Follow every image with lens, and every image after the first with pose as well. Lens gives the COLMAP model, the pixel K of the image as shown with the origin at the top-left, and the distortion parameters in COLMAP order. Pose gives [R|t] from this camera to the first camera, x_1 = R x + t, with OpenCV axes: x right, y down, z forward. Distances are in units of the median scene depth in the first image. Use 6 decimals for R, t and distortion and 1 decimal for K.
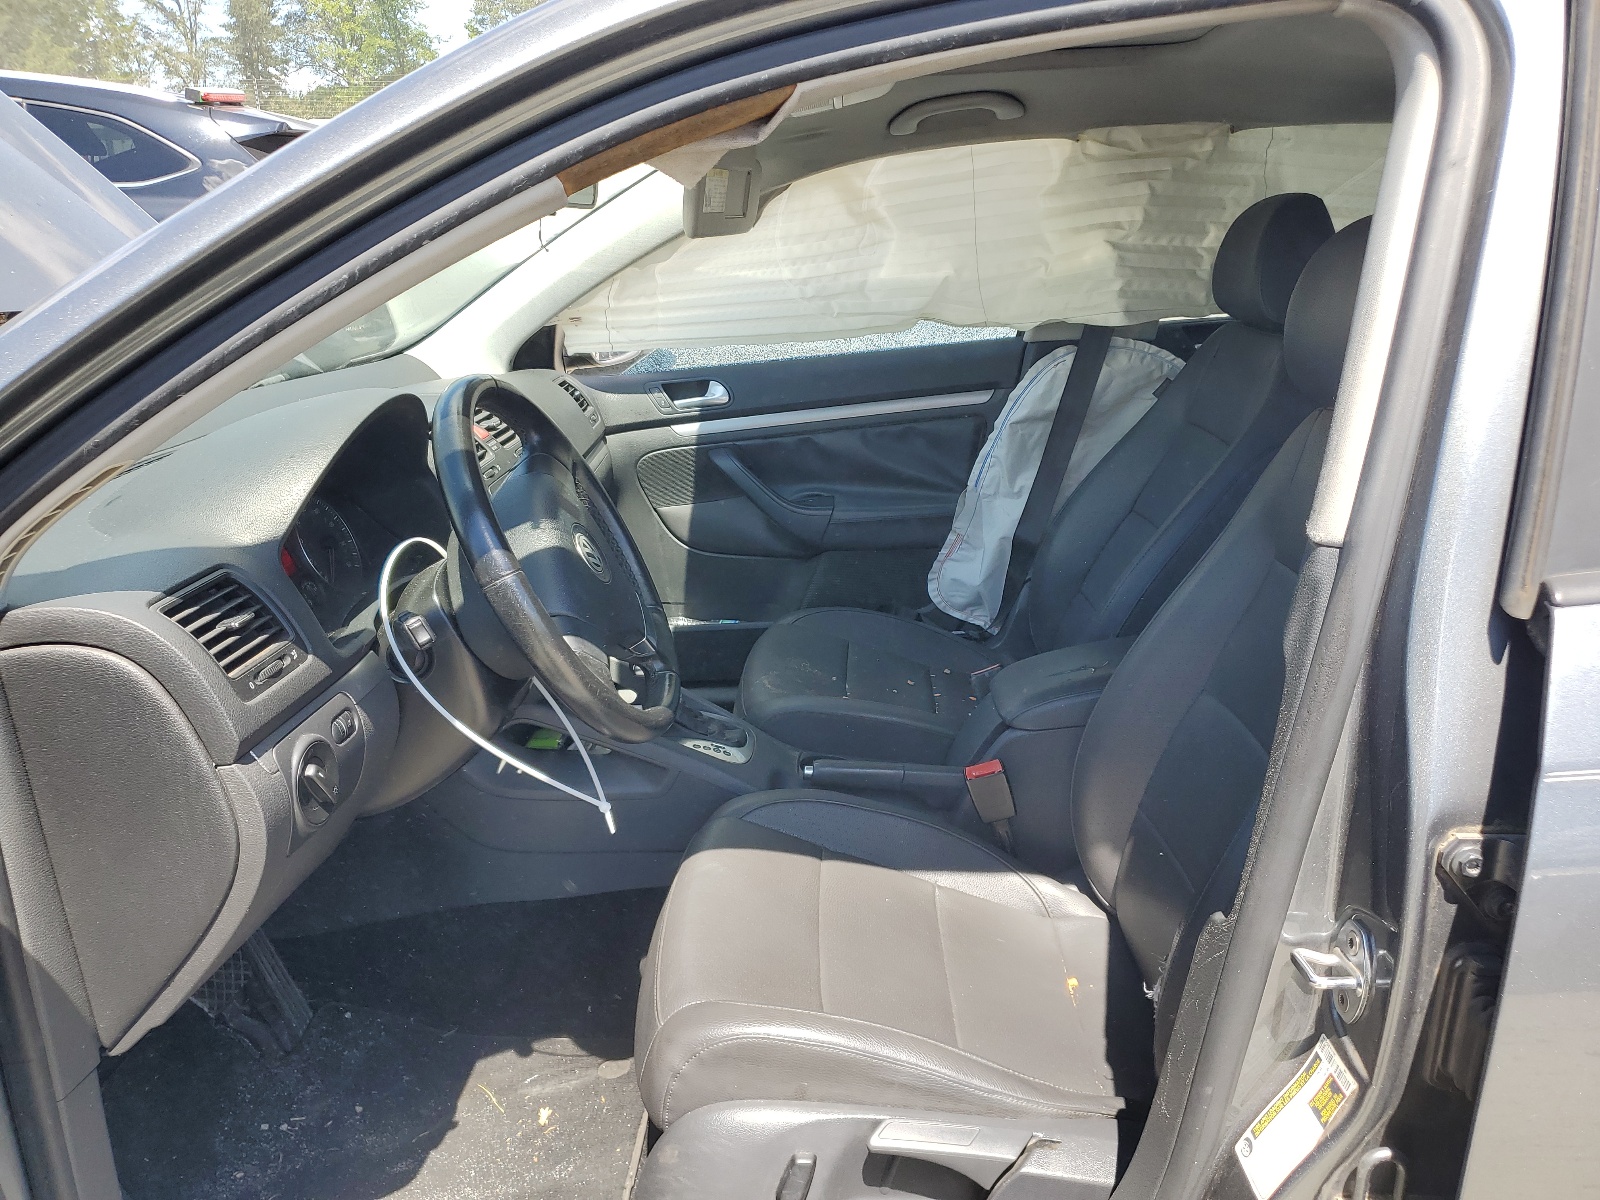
lens RADIAL K [[1196.0, 0, 800.0], [0, 1196.0, 600.0], [0, 0, 1]] dist [-0.001679, -0.000113]
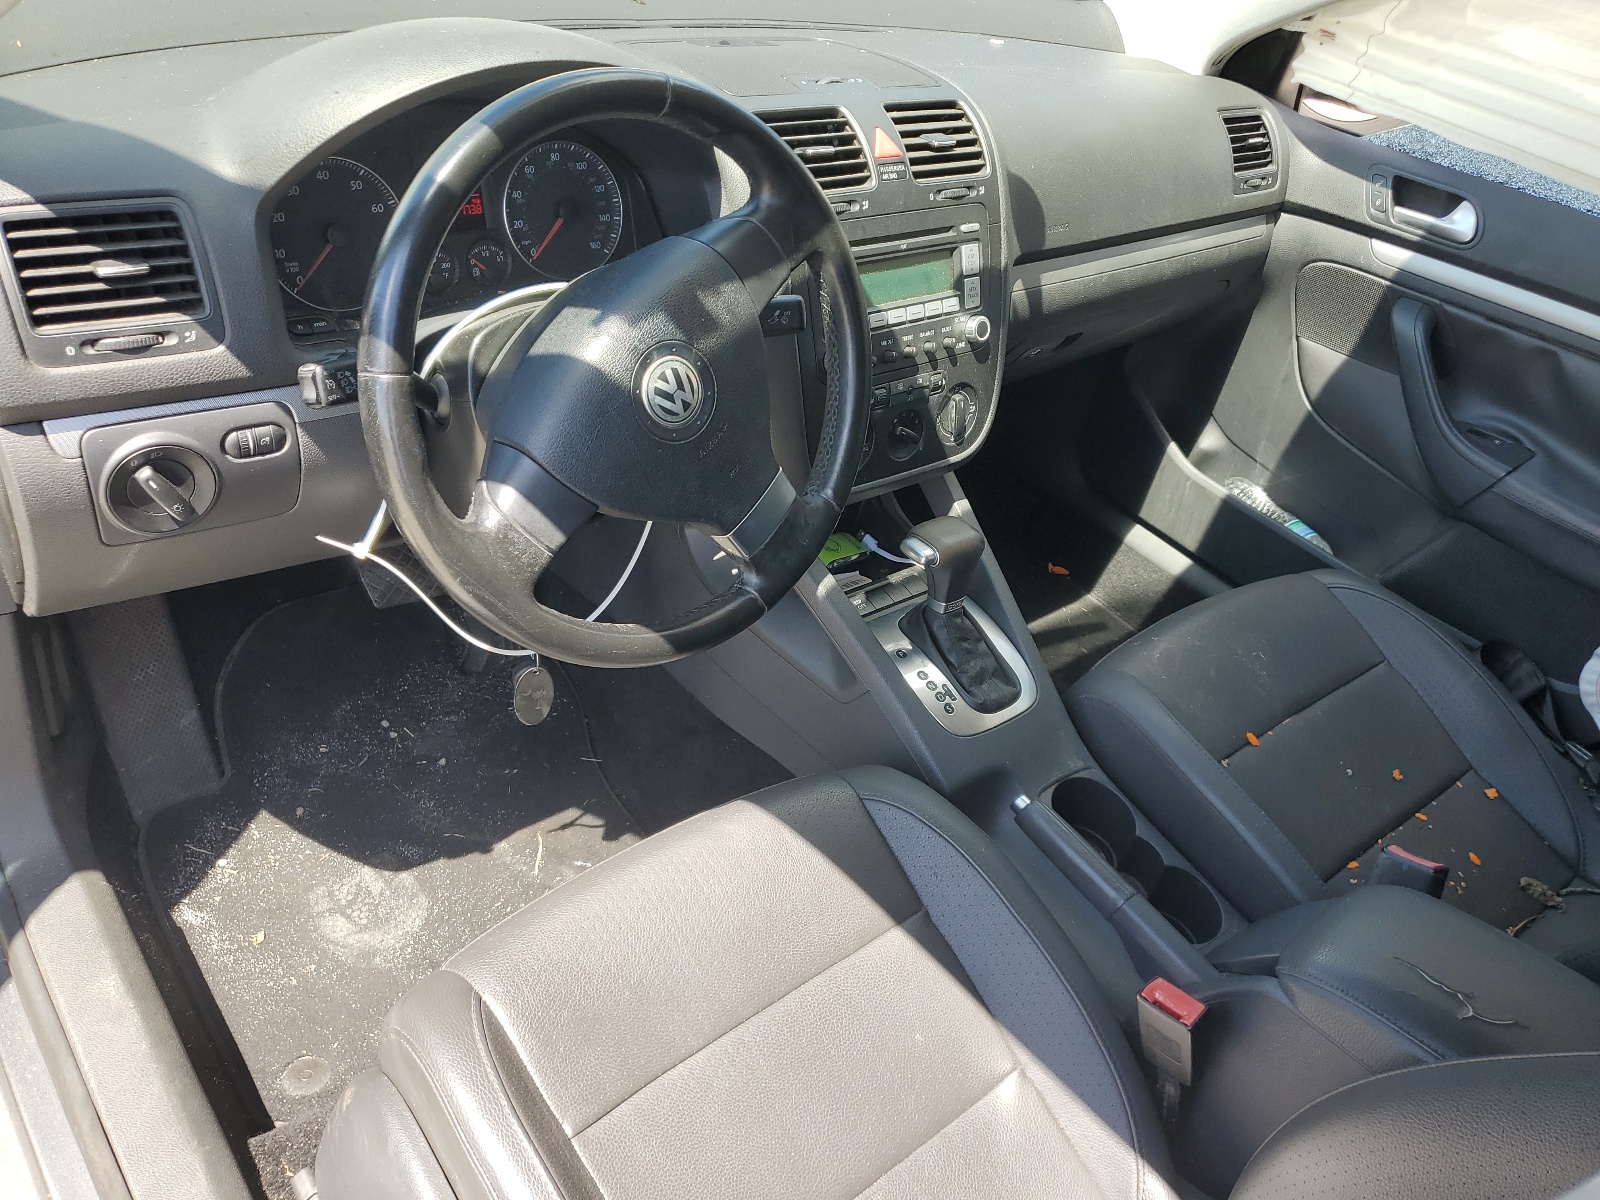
lens RADIAL K [[1240.2, 0, 800.8], [0, 1240.2, 538.9], [0, 0, 1]] dist [0.007625, 0.004524]
pose [[0.650519, 0.553214, -0.520364, 0.141788], [-0.415113, 0.832740, 0.366368, -0.129057], [0.636008, -0.022319, 0.771360, 0.255523]]
